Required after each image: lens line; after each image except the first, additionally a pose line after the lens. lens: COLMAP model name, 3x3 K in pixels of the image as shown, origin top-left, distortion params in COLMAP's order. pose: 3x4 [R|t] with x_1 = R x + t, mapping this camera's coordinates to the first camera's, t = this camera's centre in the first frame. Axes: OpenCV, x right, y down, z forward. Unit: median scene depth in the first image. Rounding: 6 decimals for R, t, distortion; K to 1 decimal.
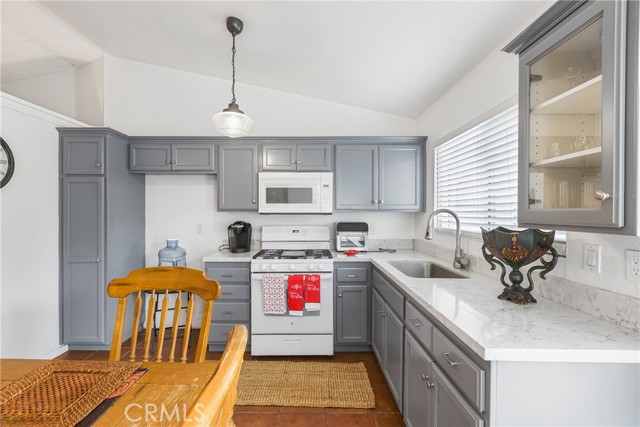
lens RADIAL K [[288.3, 0, 312.9], [0, 288.3, 211.9], [0, 0, 1]] dist [0.003579, -0.001615]
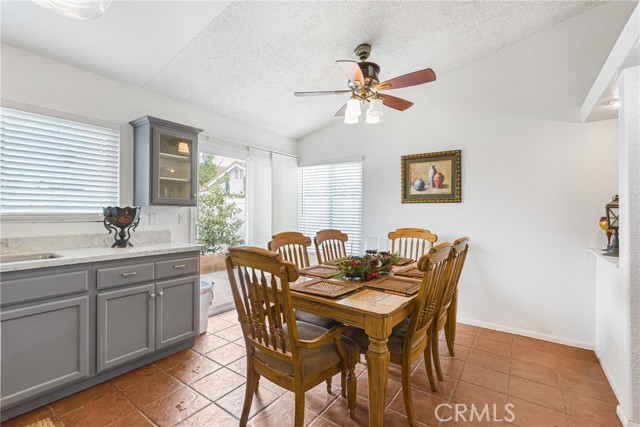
lens RADIAL K [[288.3, 0, 325.6], [0, 288.3, 211.9], [0, 0, 1]] dist [0.003579, -0.001615]
pose [[-0.826695, -0.007131, 0.562605, -0.728503], [-0.008723, 0.999962, -0.000142, 0.041823], [-0.562583, -0.005025, -0.826726, 0.962162]]
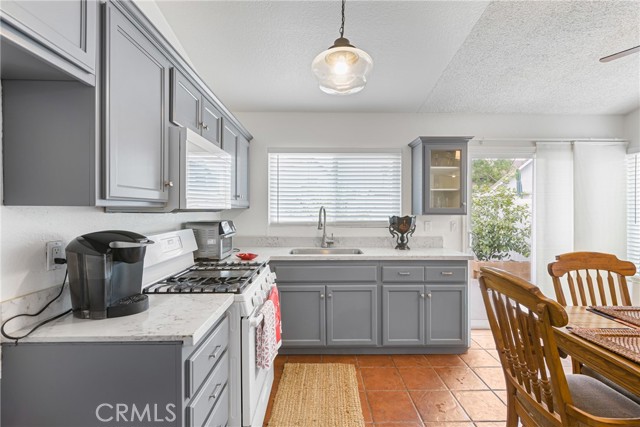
lens RADIAL K [[288.3, 0, 319.9], [0, 288.3, 211.2], [0, 0, 1]] dist [0.003579, -0.001615]
pose [[-0.017915, -0.008550, 0.999803, -0.787308], [-0.003408, 0.999958, 0.008491, 0.001824], [-0.999834, -0.003255, -0.017943, 0.901668]]
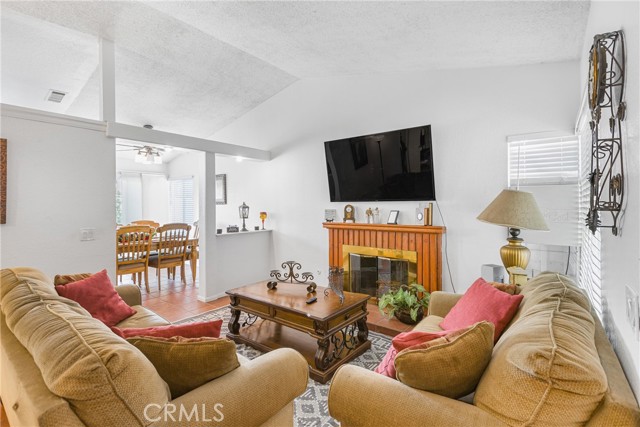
lens RADIAL K [[293.4, 0, 325.3], [0, 293.4, 207.6], [0, 0, 1]] dist [-0.010988, -0.001124]
pose [[-0.798742, -0.007696, 0.601624, -2.510686], [-0.002891, 0.999956, 0.008954, -0.010457], [-0.601667, 0.005413, -0.798729, 0.905810]]
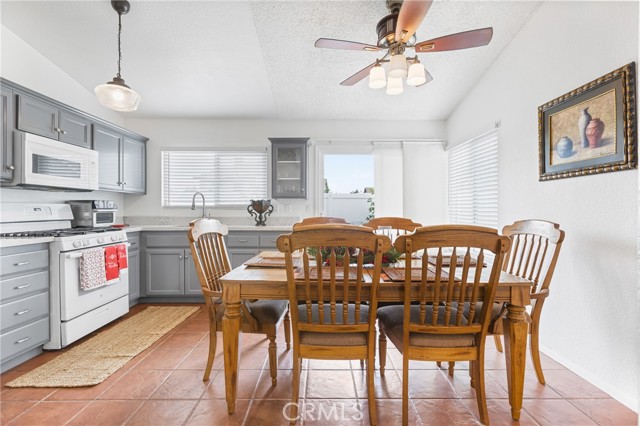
lens RADIAL K [[288.3, 0, 324.7], [0, 288.3, 211.3], [0, 0, 1]] dist [0.003579, -0.001615]
pose [[-0.013450, -0.001841, 0.999908, -1.131810], [-0.001278, 0.999998, 0.001824, 0.087462], [-0.999909, -0.001254, -0.013453, 0.228414]]
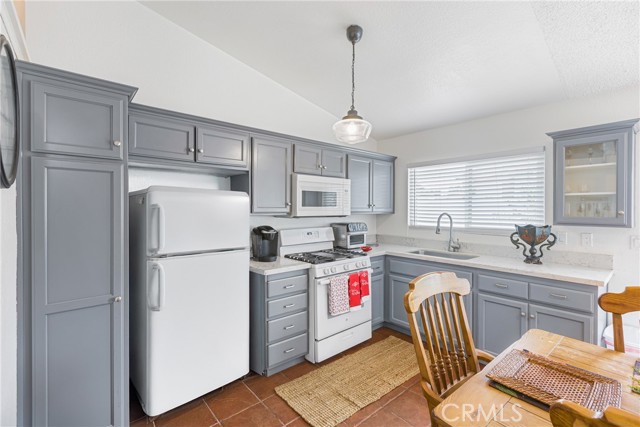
lens RADIAL K [[288.3, 0, 322.2], [0, 288.3, 209.8], [0, 0, 1]] dist [0.003579, -0.001615]
pose [[0.754154, -0.002042, 0.656695, -0.865696], [-0.003156, 0.999972, 0.006735, -0.029630], [-0.656690, -0.007152, 0.754126, 0.259696]]
